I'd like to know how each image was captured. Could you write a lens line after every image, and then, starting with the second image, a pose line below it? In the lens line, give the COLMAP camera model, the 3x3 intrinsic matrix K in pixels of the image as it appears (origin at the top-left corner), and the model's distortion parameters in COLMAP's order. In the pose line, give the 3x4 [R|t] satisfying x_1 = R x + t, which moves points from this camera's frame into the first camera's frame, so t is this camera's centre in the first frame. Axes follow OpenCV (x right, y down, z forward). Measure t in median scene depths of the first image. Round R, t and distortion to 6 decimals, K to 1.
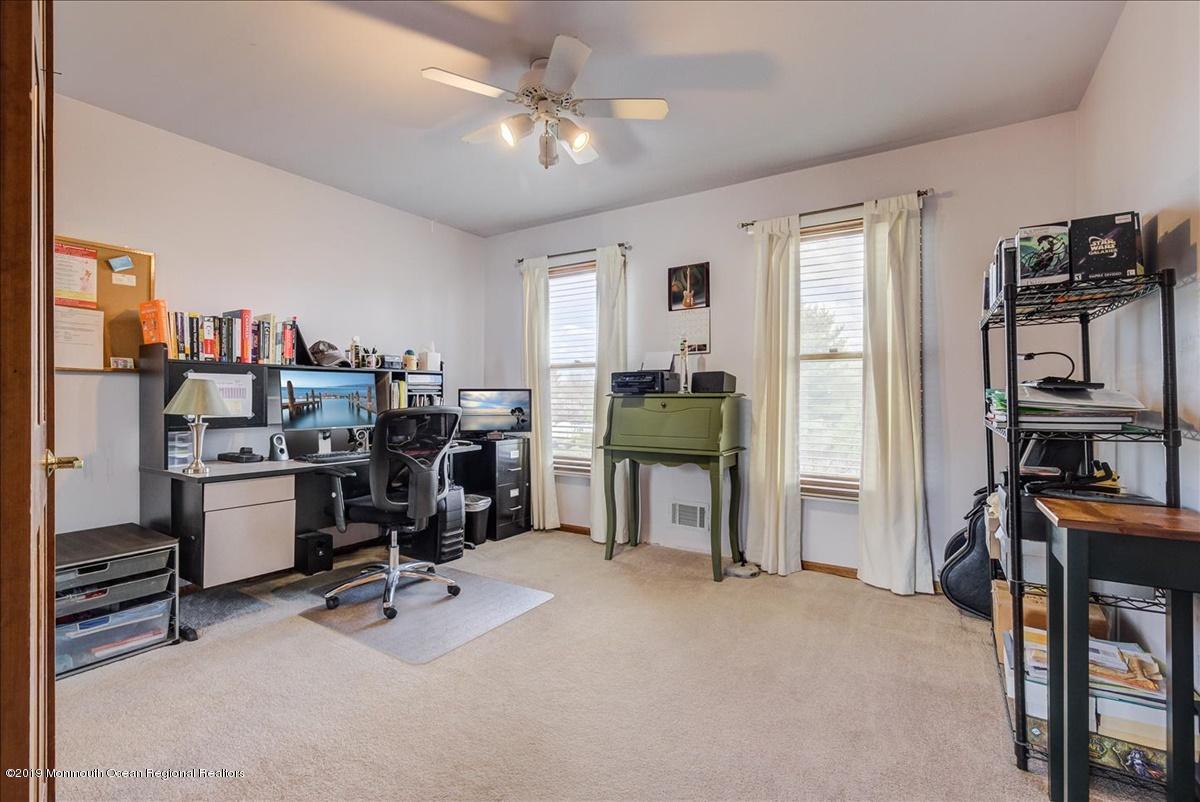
lens RADIAL K [[540.5, 0, 600.0], [0, 540.5, 401.0], [0, 0, 1]] dist [-0.000741, -0.000109]
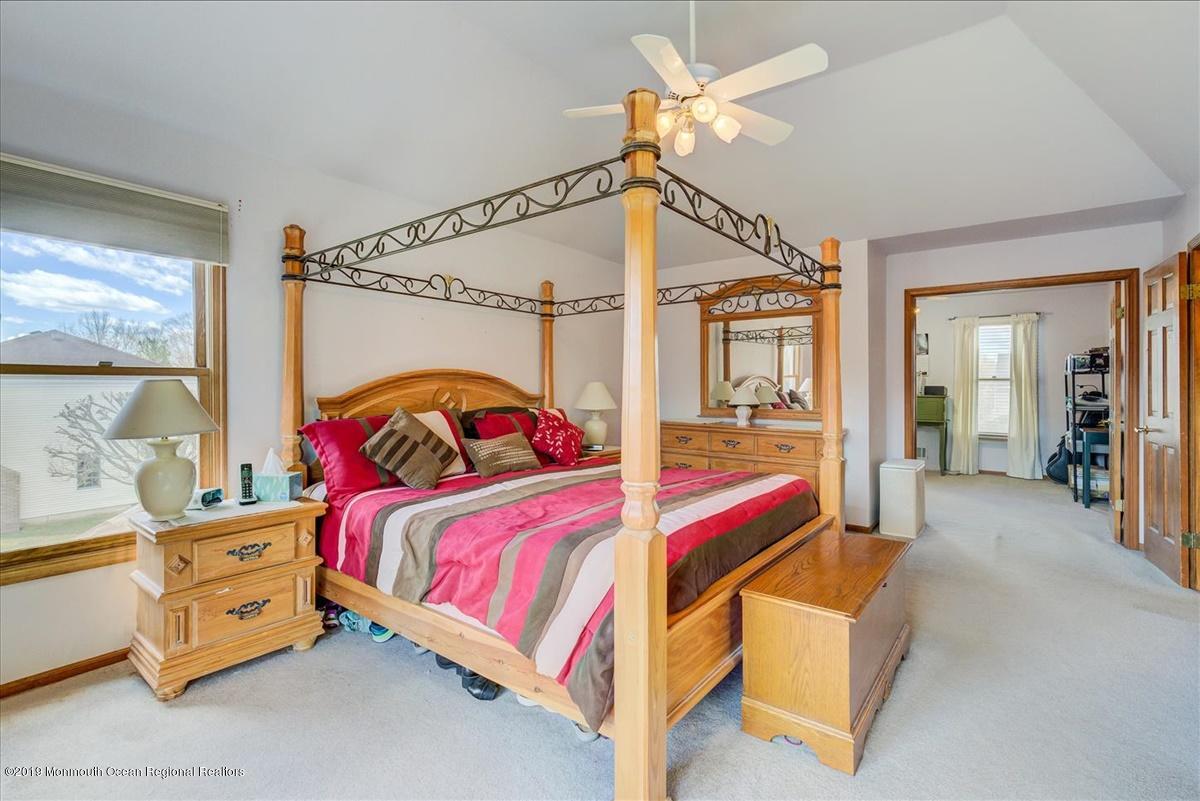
lens RADIAL K [[546.2, 0, 599.1], [0, 546.2, 390.5], [0, 0, 1]] dist [-0.000256, -0.000046]
pose [[0.995793, 0.001902, -0.091606, -1.118818], [-0.001446, 0.999986, 0.005048, -0.050701], [0.091615, -0.004895, 0.995783, -1.588147]]
